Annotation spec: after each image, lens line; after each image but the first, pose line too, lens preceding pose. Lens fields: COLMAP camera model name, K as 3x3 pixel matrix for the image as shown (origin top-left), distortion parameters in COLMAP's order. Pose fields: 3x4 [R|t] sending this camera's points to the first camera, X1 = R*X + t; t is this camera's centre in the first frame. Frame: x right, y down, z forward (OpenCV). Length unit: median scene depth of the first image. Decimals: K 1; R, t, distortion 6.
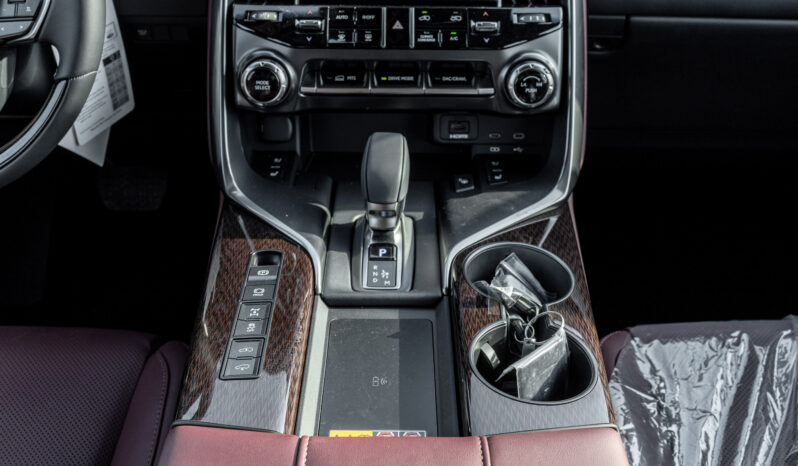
lens RADIAL K [[851.0, 0, 399.6], [0, 851.0, 235.2], [0, 0, 1]] dist [0.002943, 0.000000]
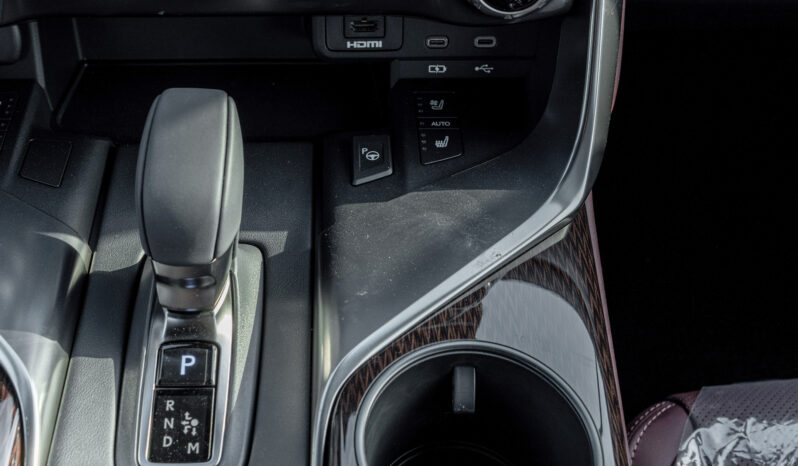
lens RADIAL K [[1083.1, 0, 363.6], [0, 1083.1, 196.3], [0, 0, 1]] dist [-0.002071, 0.000000]
pose [[0.999627, -0.017862, 0.020660, 0.060725], [0.013315, 0.979217, 0.202380, -0.174681], [-0.023846, -0.202029, 0.979089, 0.408460]]
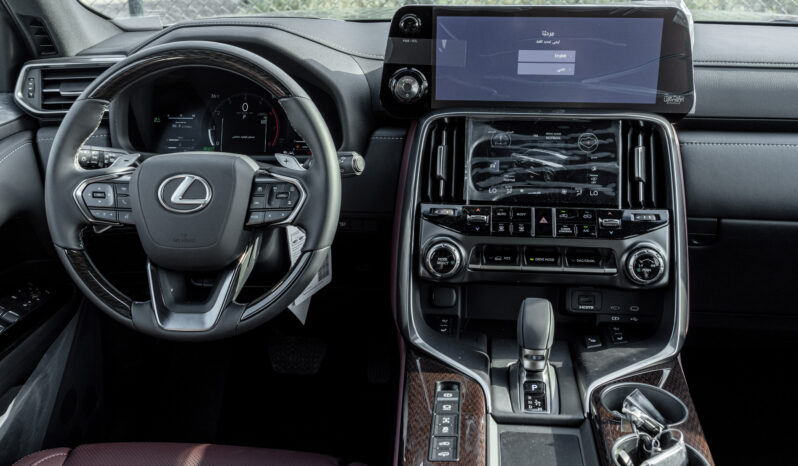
lens RADIAL K [[851.0, 0, 397.8], [0, 851.0, 237.7], [0, 0, 1]] dist [0.002943, 0.000000]
pose [[0.994978, 0.021107, -0.097839, -0.098423], [-0.044124, 0.969896, -0.239489, 0.110936], [0.089838, 0.242604, 0.965957, -0.309955]]
